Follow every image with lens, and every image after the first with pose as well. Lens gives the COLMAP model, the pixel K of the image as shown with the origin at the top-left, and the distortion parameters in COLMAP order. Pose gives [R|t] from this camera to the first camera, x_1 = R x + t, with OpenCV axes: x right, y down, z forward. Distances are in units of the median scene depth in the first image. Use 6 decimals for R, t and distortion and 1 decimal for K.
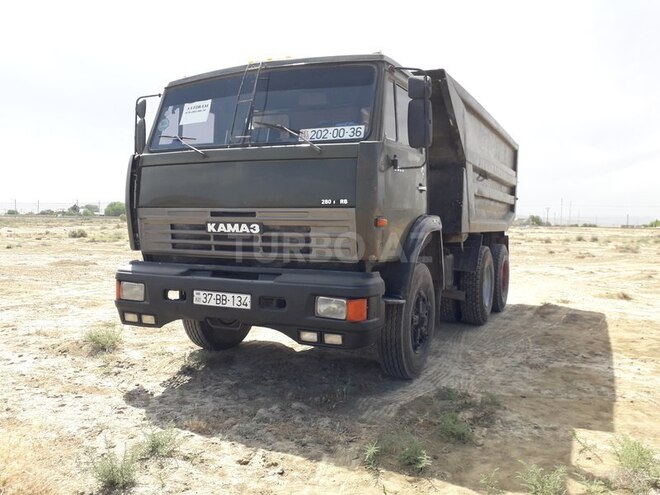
lens RADIAL K [[530.3, 0, 345.8], [0, 530.3, 249.0], [0, 0, 1]] dist [0.082593, -0.249028]
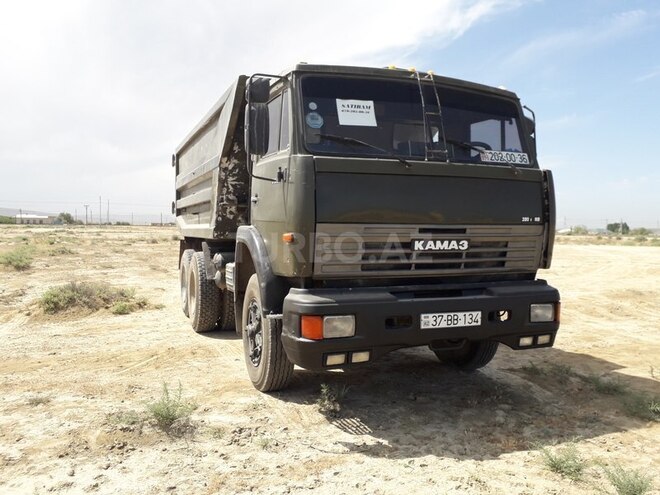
lens RADIAL K [[530.3, 0, 345.8], [0, 530.3, 249.0], [0, 0, 1]] dist [0.082593, -0.249028]
pose [[0.691539, -0.036460, 0.721419, -1.049418], [0.034776, 0.999248, 0.017166, -0.056068], [-0.721502, 0.013217, 0.692286, 0.466112]]
